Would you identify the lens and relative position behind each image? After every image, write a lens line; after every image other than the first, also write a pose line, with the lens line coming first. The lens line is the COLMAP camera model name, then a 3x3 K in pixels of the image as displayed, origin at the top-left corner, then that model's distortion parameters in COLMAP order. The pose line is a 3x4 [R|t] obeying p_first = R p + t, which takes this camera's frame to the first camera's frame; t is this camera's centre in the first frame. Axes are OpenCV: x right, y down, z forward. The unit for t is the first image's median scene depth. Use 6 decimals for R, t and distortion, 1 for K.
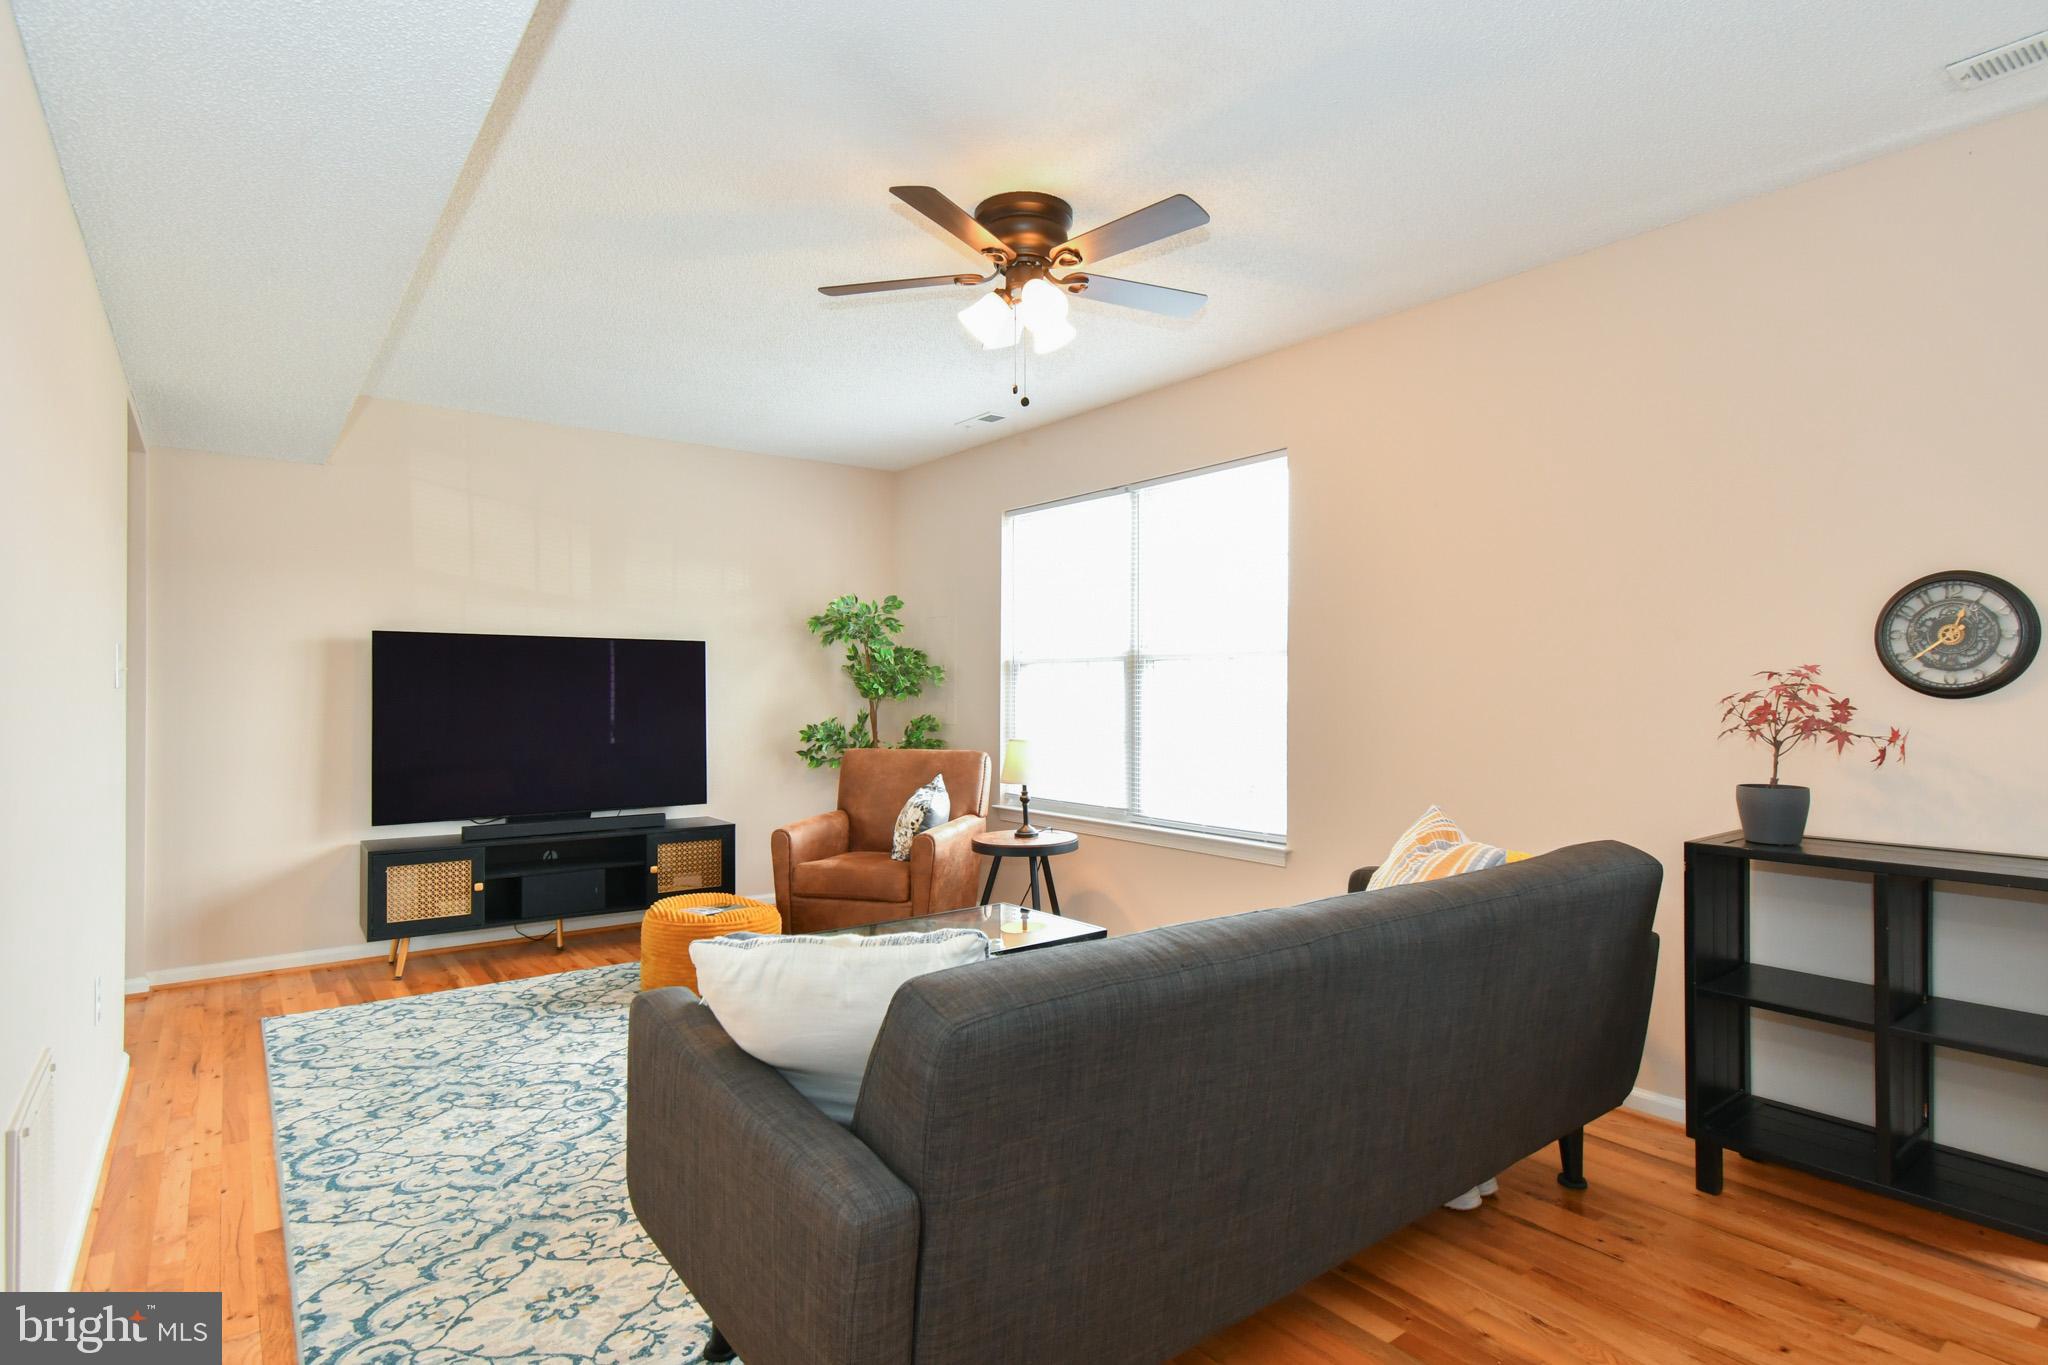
lens RADIAL K [[1048.8, 0, 1024.0], [0, 1048.8, 682.5], [0, 0, 1]] dist [0.014554, -0.009406]
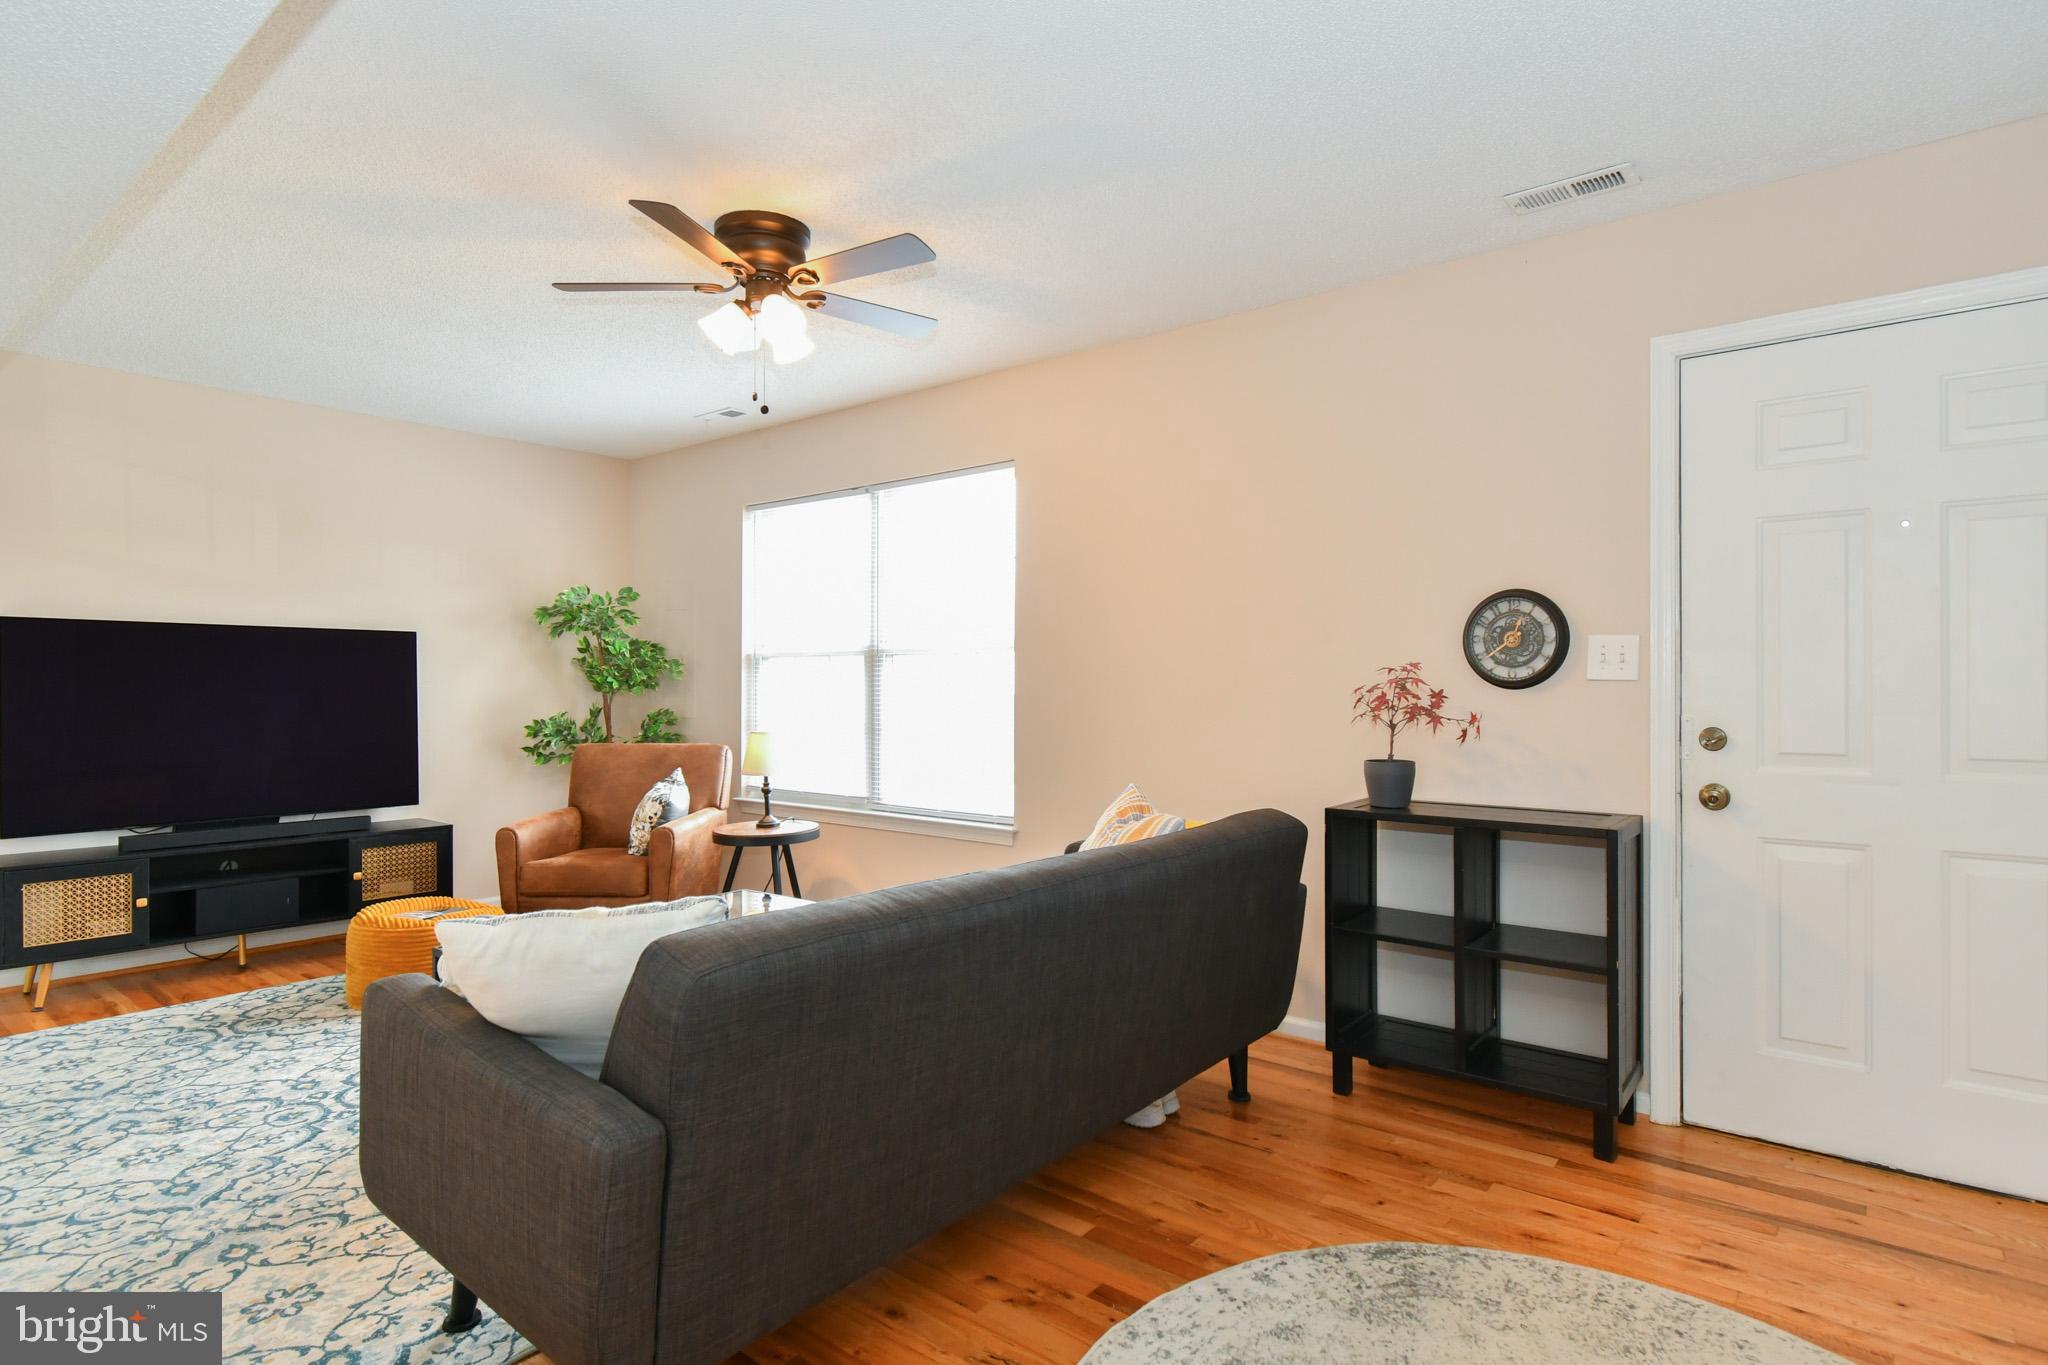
lens RADIAL K [[1051.3, 0, 1024.0], [0, 1051.3, 682.5], [0, 0, 1]] dist [0.001767, -0.001031]
pose [[0.971577, -0.001021, 0.236723, 0.004048], [-0.000553, 0.999978, 0.006580, -0.000801], [-0.236725, -0.006523, 0.971555, -0.093193]]
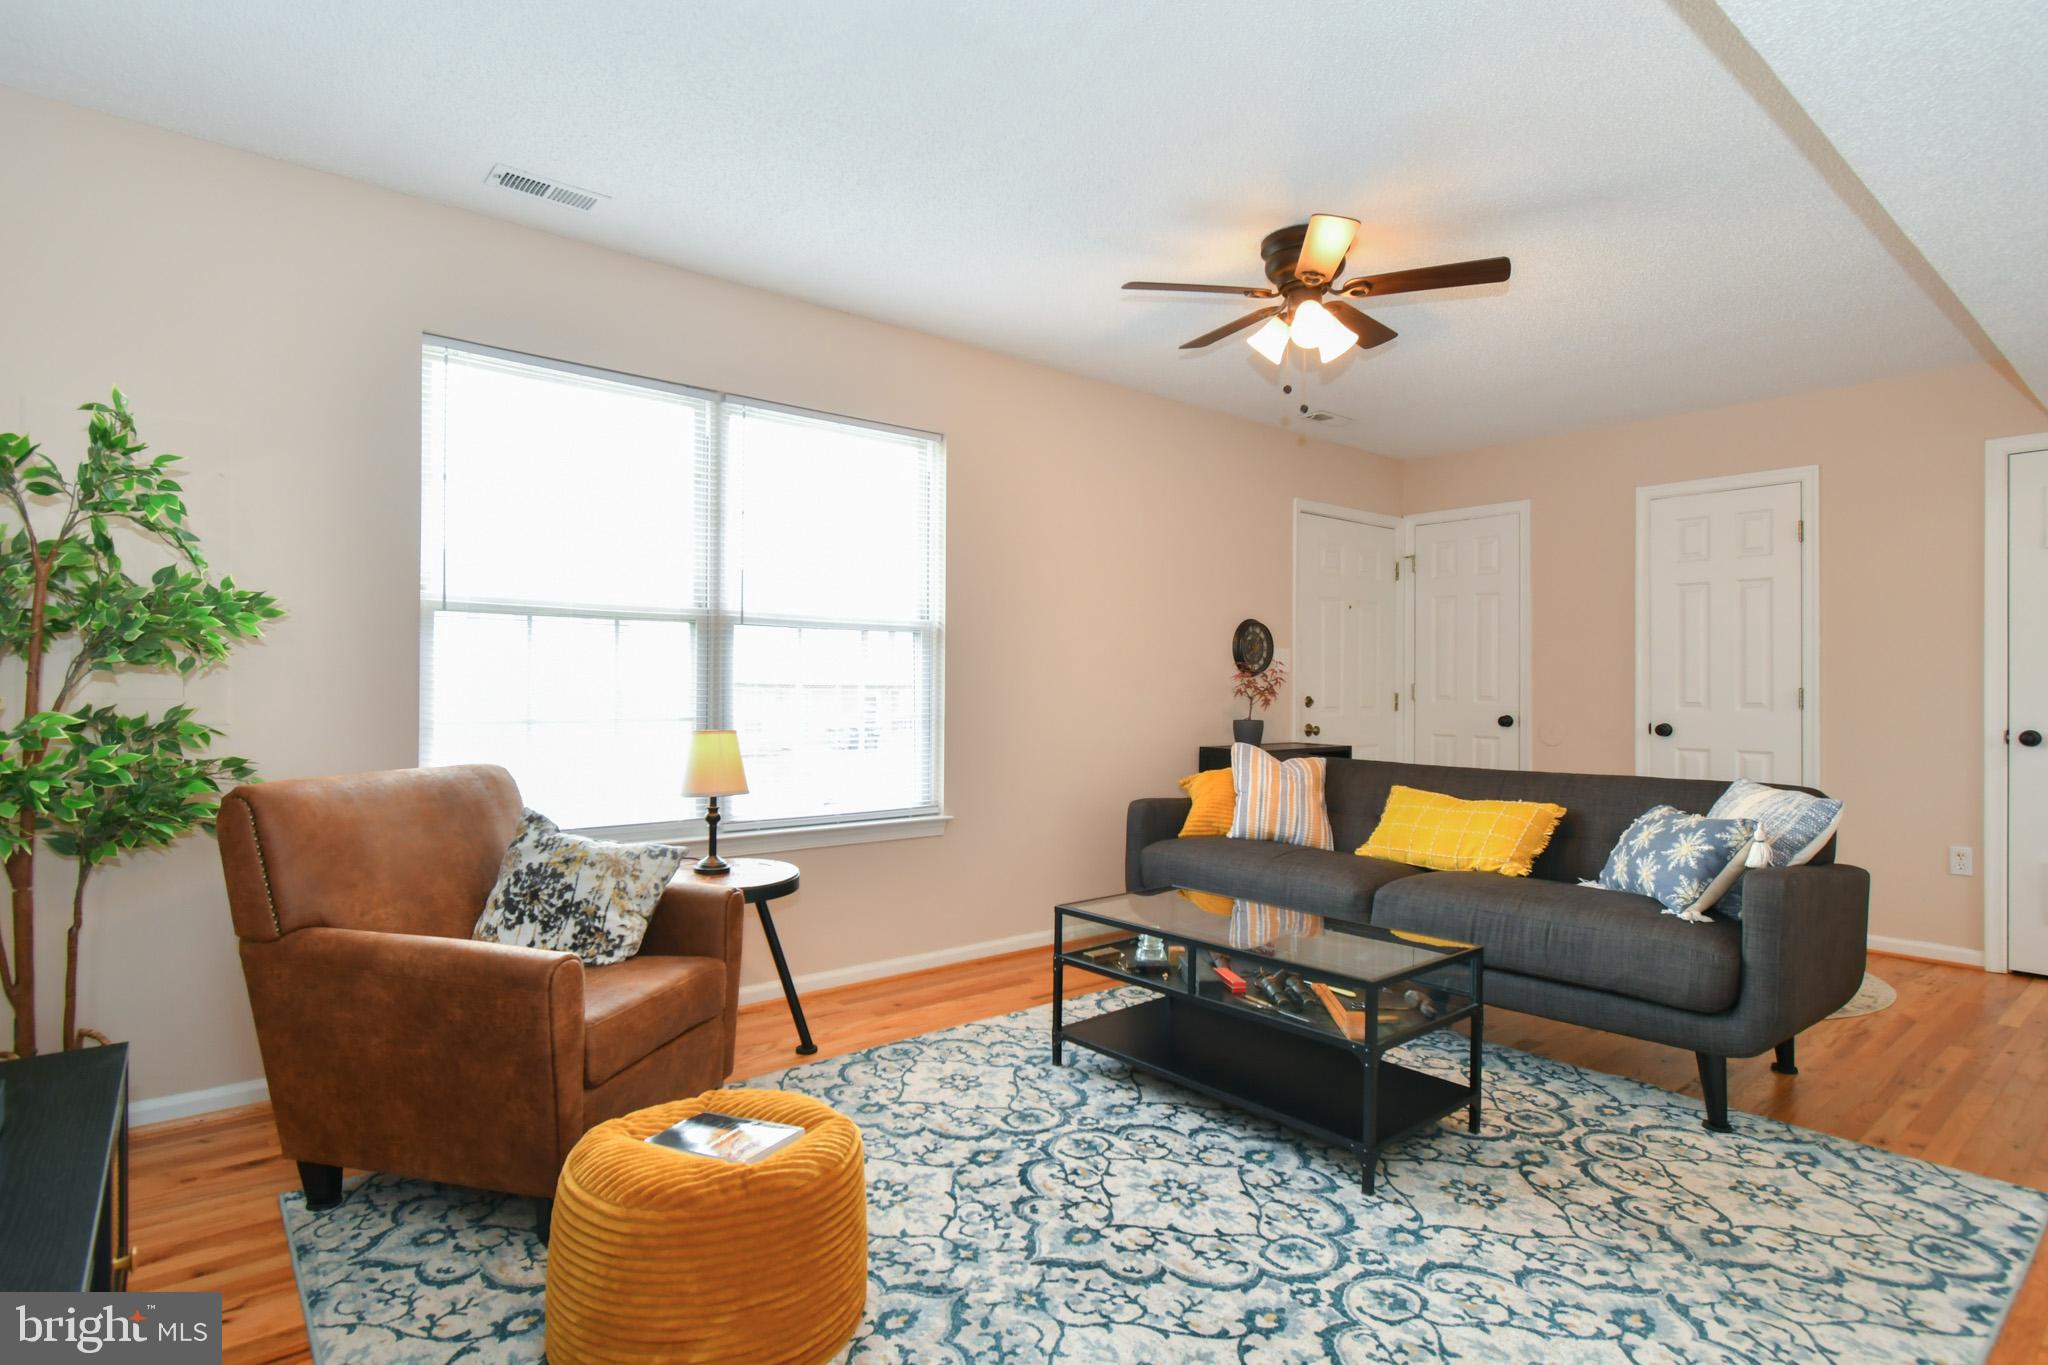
lens RADIAL K [[995.5, 0, 1014.7], [0, 995.5, 747.1], [0, 0, 1]] dist [0.000347, 0.000533]
pose [[-0.022431, -0.064515, 0.997665, -1.165153], [-0.032740, 0.997428, 0.063763, 0.029218], [-0.999212, -0.031234, -0.024485, 1.459080]]
